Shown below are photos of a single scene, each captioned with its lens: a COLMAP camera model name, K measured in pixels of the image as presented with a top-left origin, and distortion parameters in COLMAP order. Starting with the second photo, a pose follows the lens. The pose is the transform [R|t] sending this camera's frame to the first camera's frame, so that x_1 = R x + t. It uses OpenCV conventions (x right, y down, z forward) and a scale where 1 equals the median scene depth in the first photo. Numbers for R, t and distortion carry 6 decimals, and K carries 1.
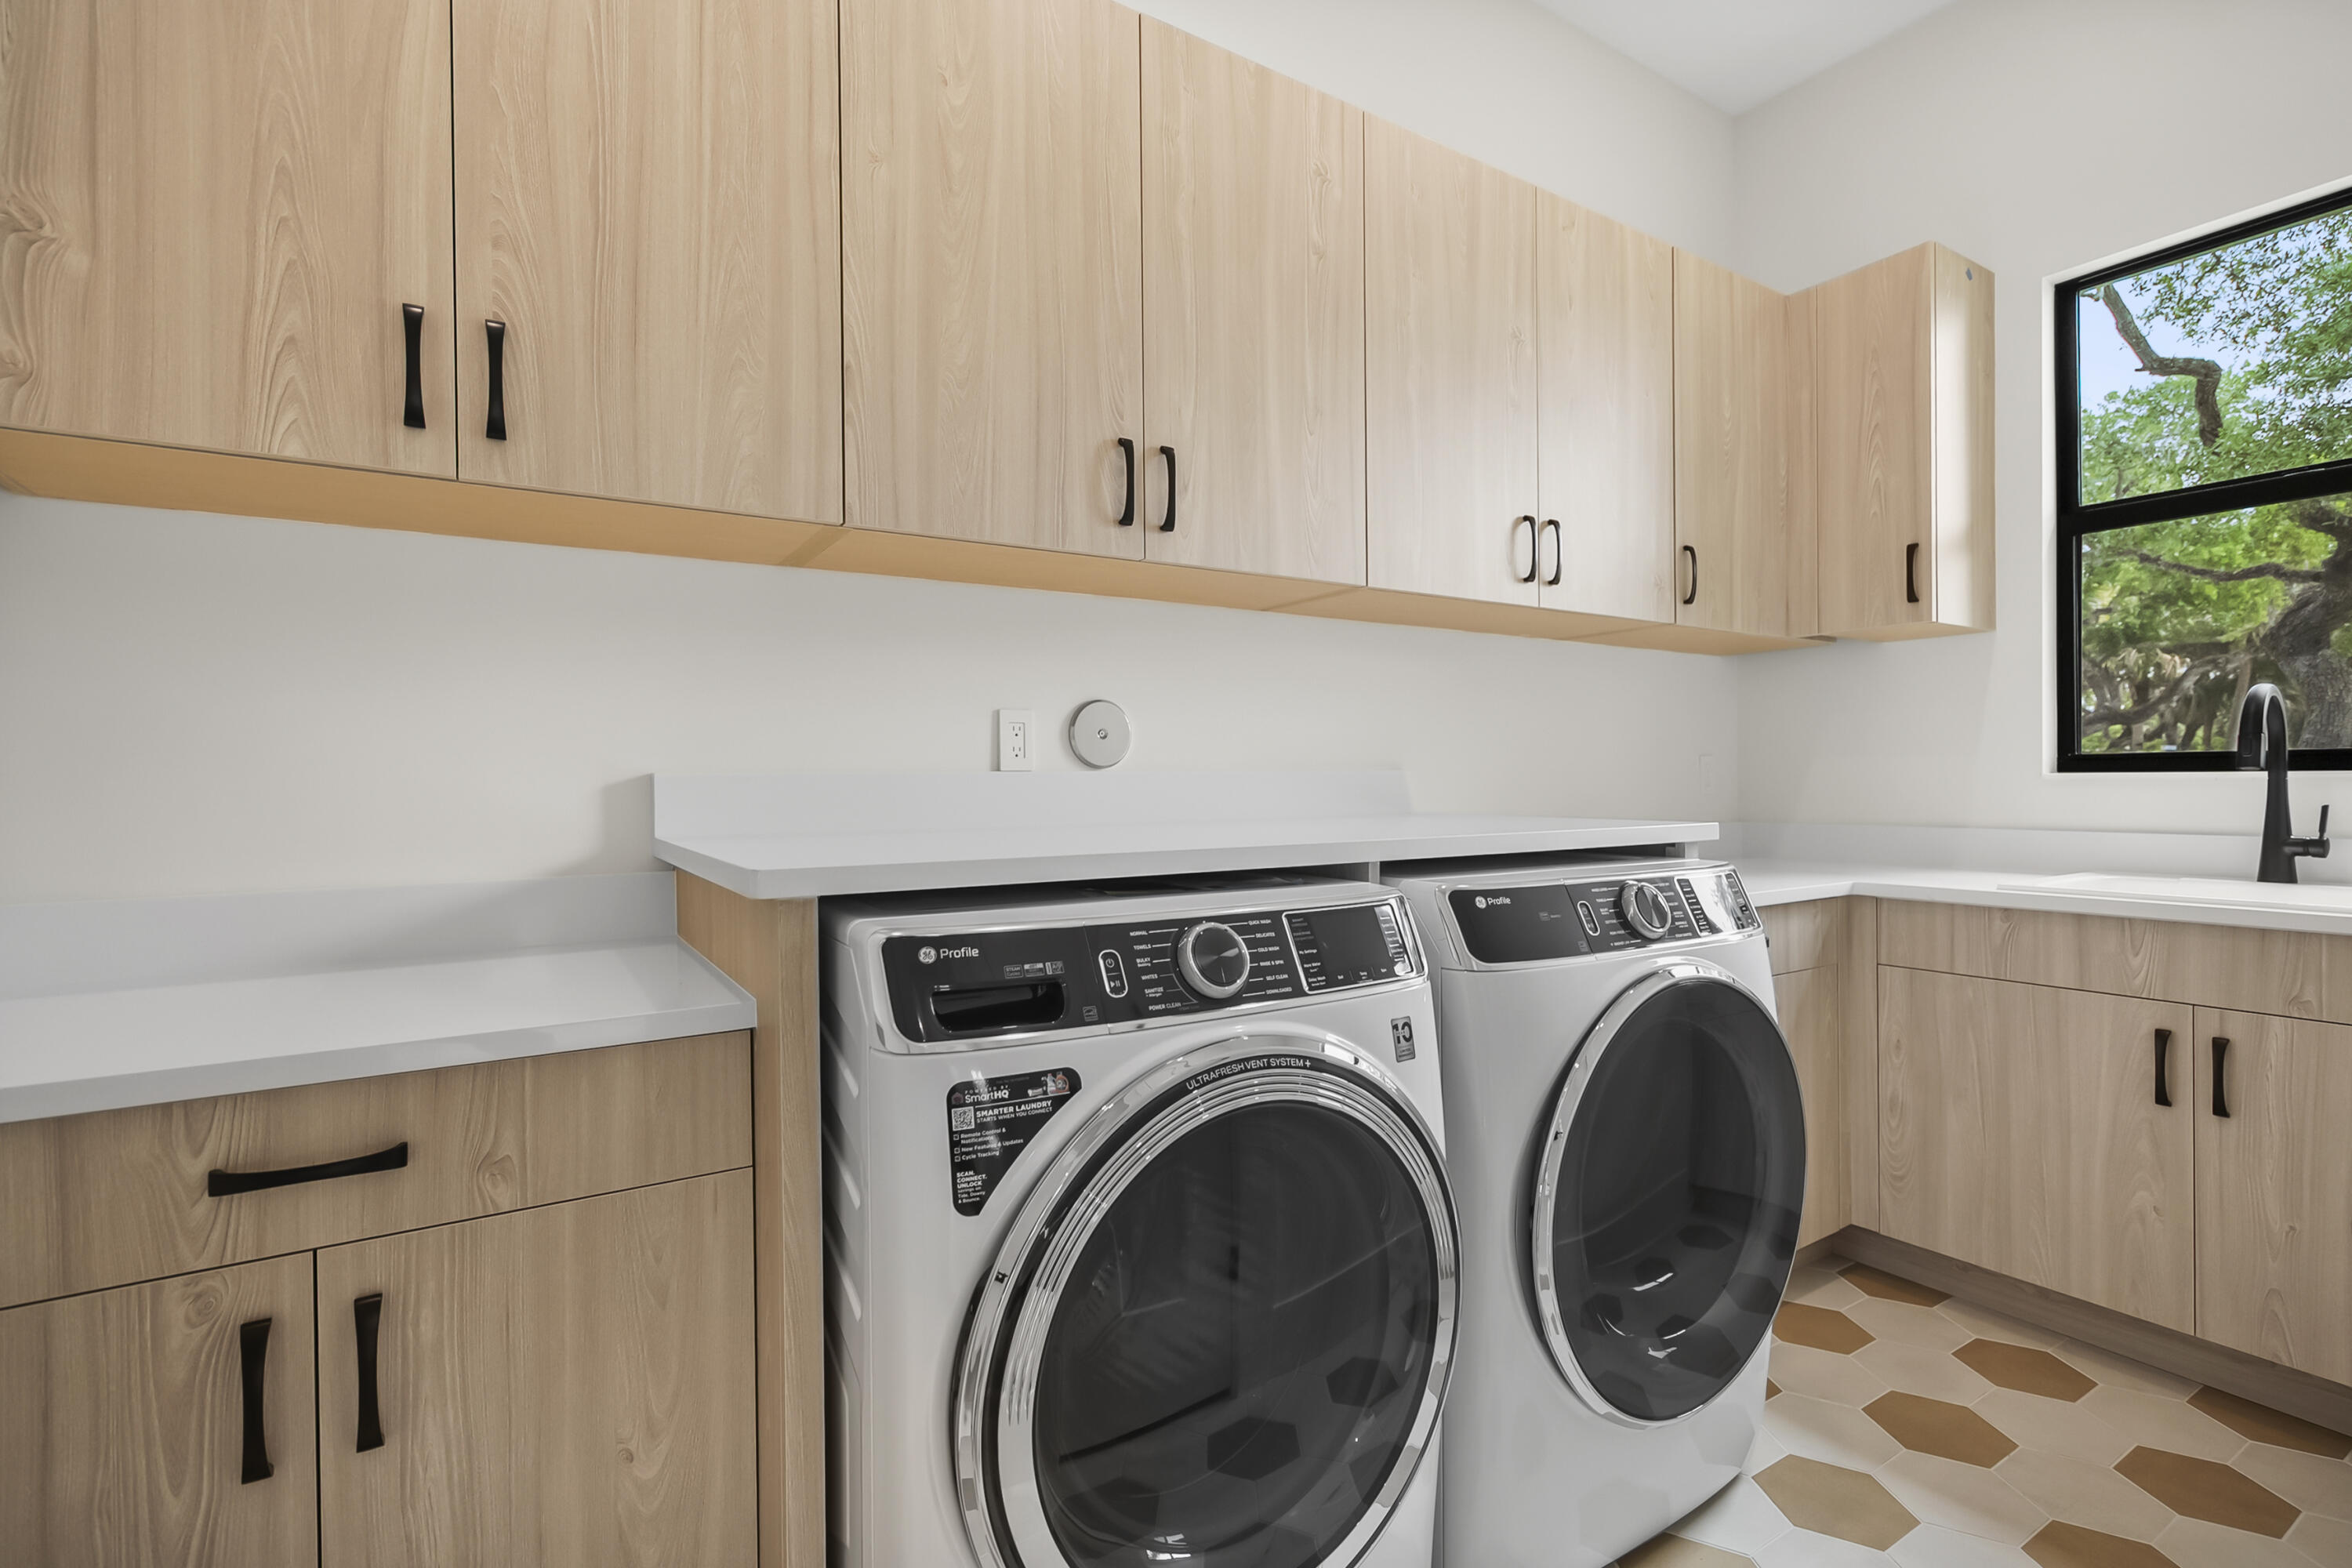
lens RADIAL K [[1054.9, 0, 1176.0], [0, 1054.9, 784.0], [0, 0, 1]] dist [0.000721, 0.000186]
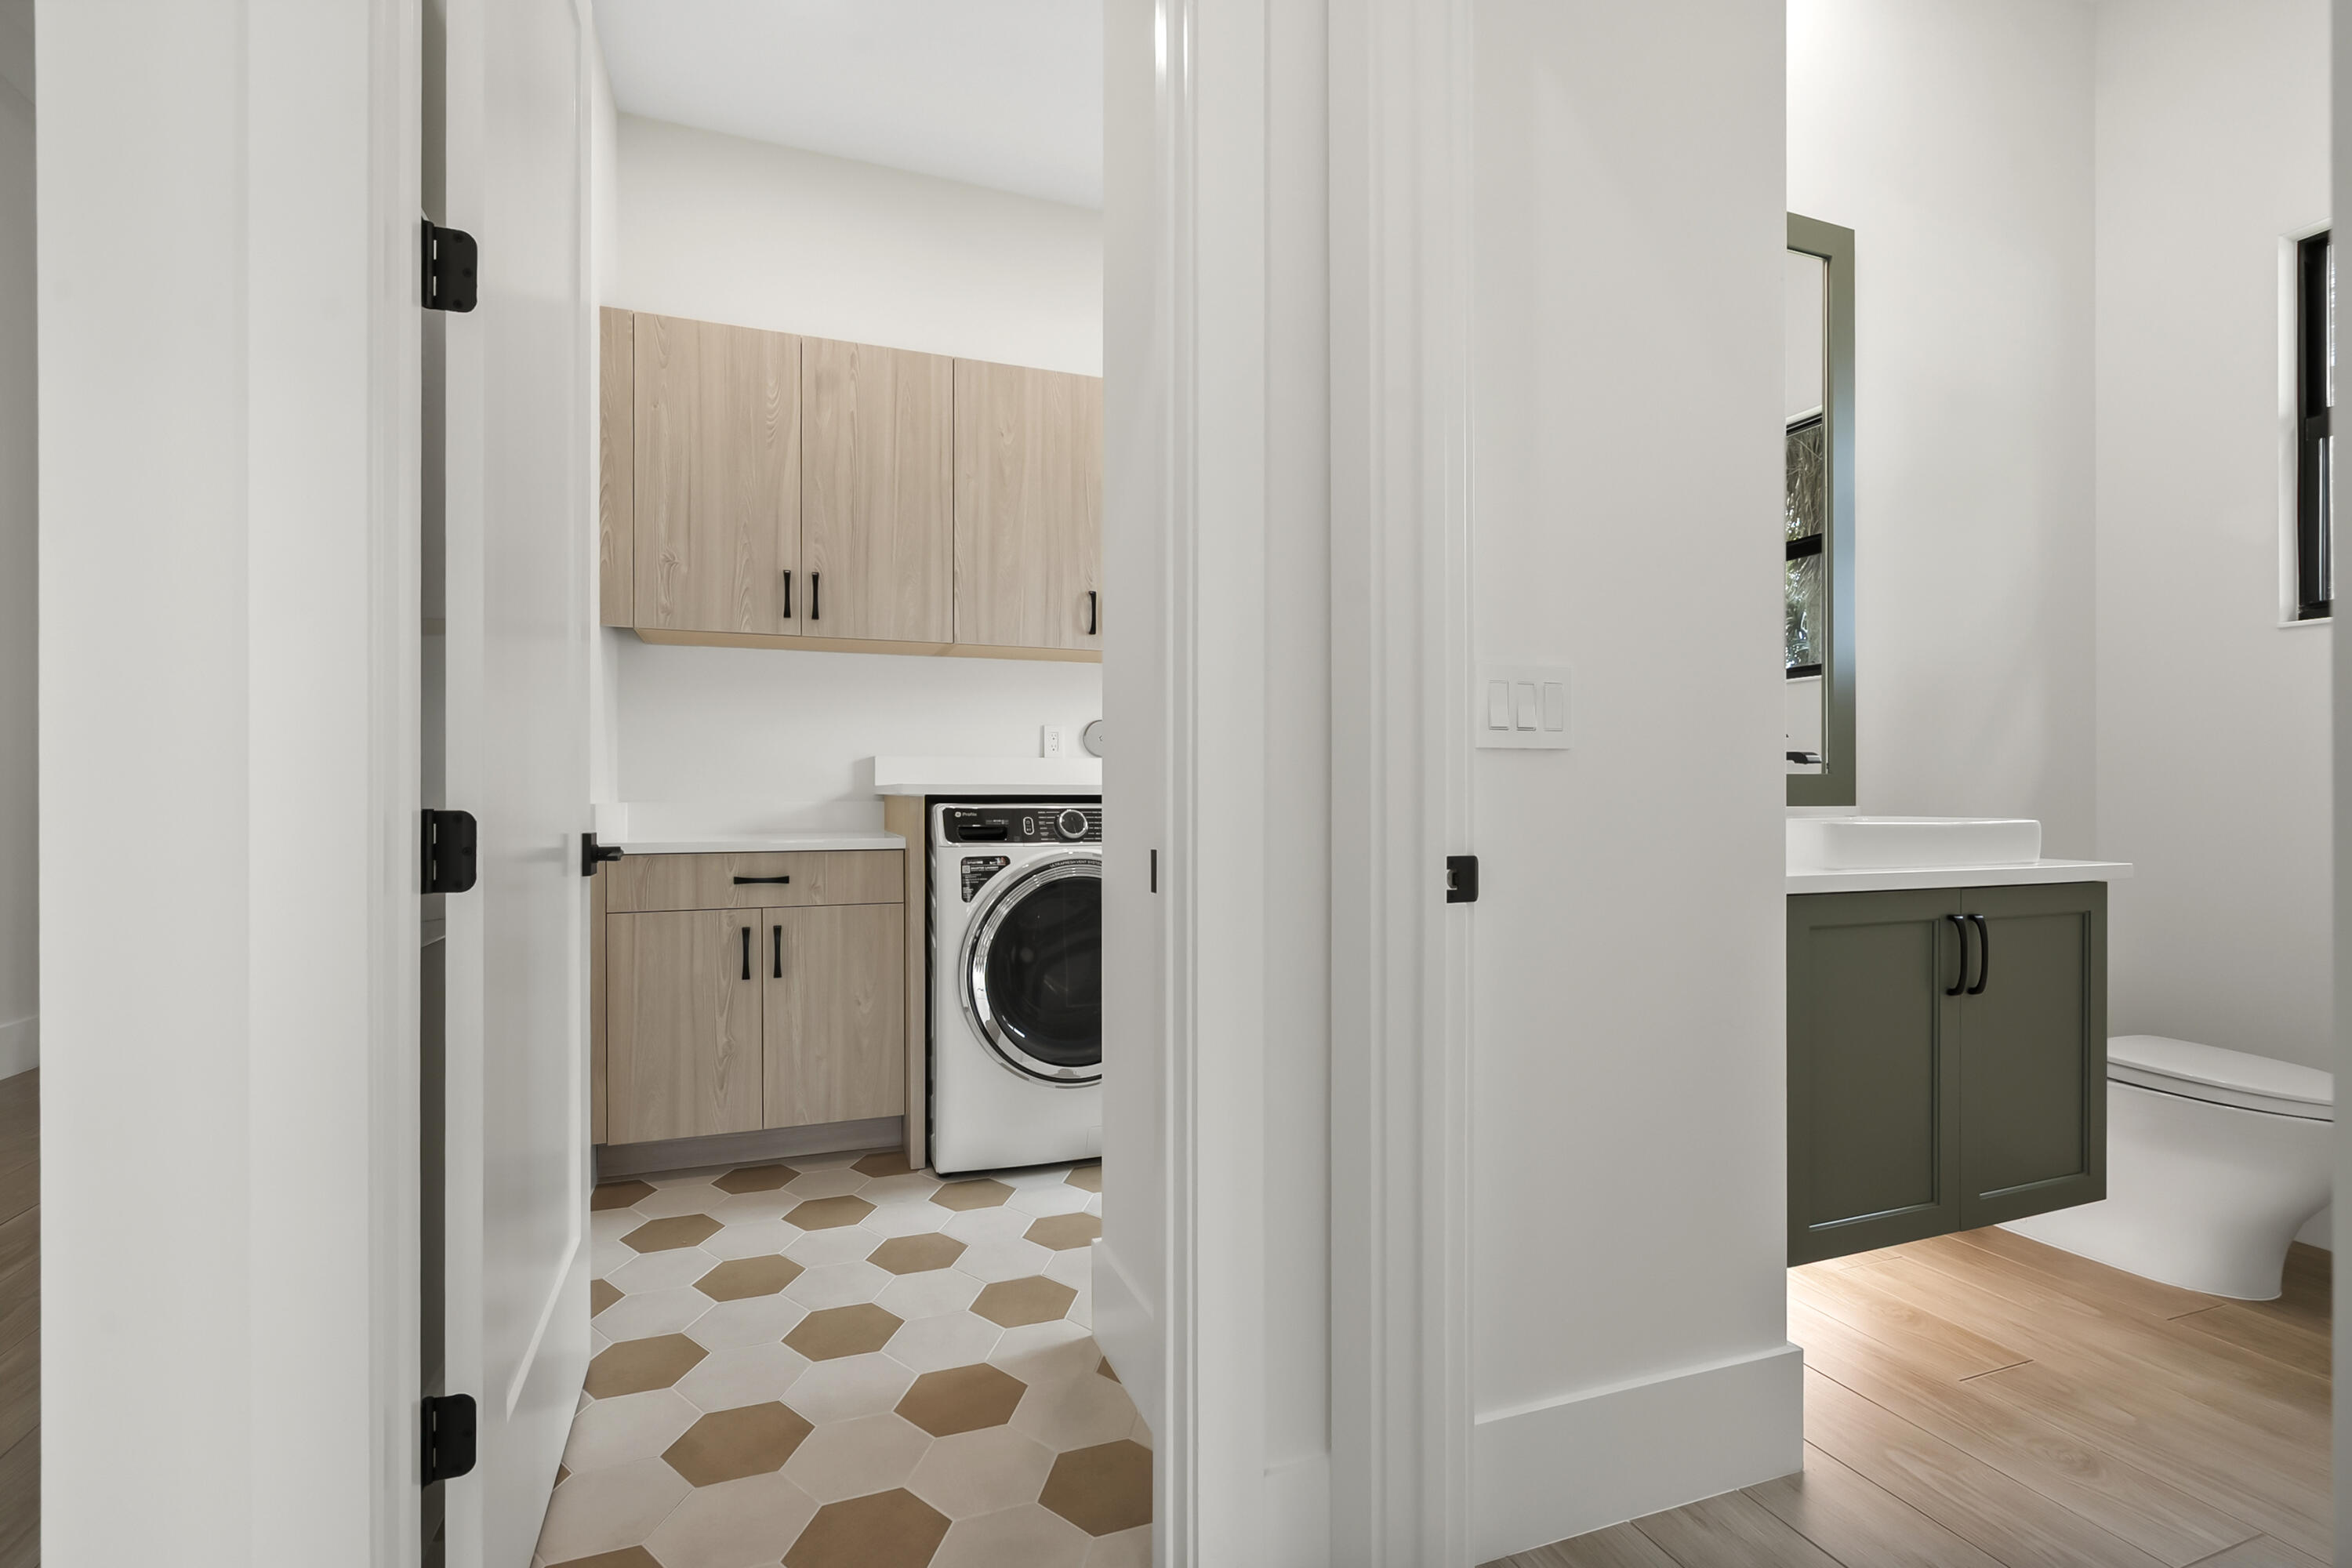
lens RADIAL K [[1054.9, 0, 1176.0], [0, 1054.9, 784.0], [0, 0, 1]] dist [0.000721, 0.000186]
pose [[0.979091, 0.005581, -0.203348, 0.531287], [-0.008001, 0.999907, -0.011080, 0.064175], [0.203267, 0.012475, 0.979044, -0.958144]]
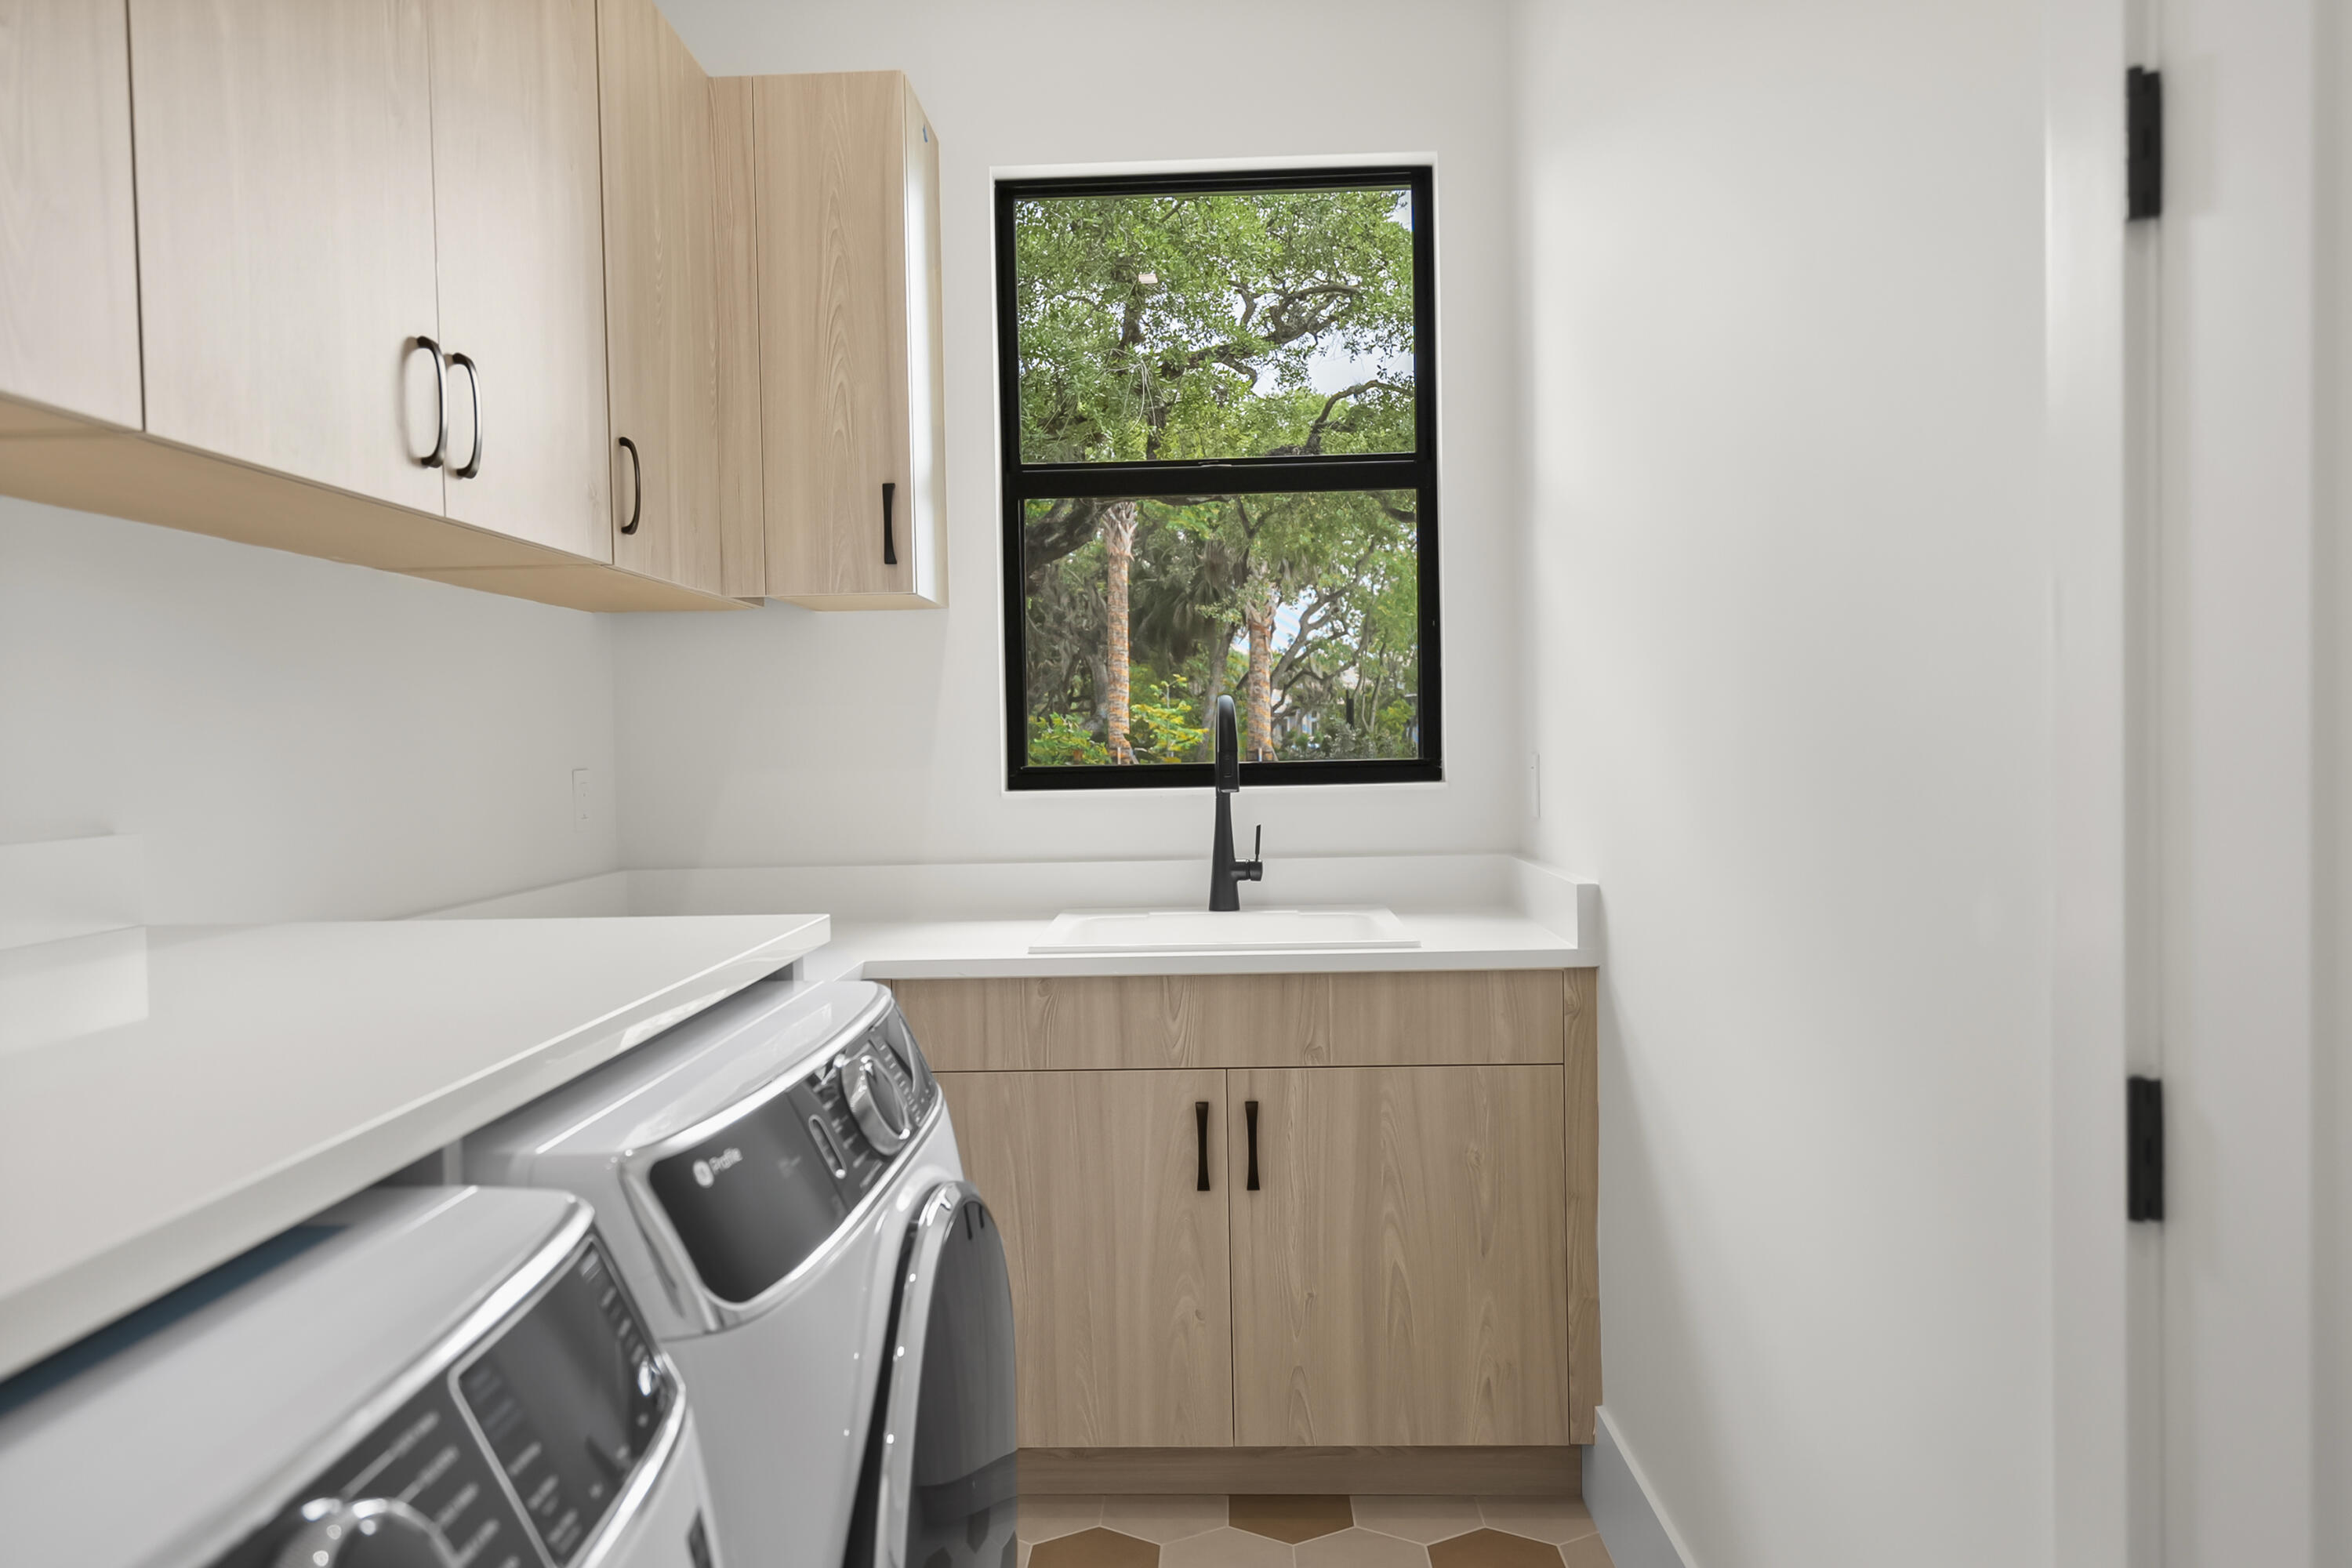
lens RADIAL K [[1566.5, 0, 1176.0], [0, 1566.5, 784.0], [0, 0, 1]] dist [0.000985, 0.000249]
pose [[0.566170, -0.026849, 0.823851, -0.130551], [0.020302, 0.999620, 0.018625, -0.056335], [-0.824038, 0.006181, 0.566500, 0.348781]]
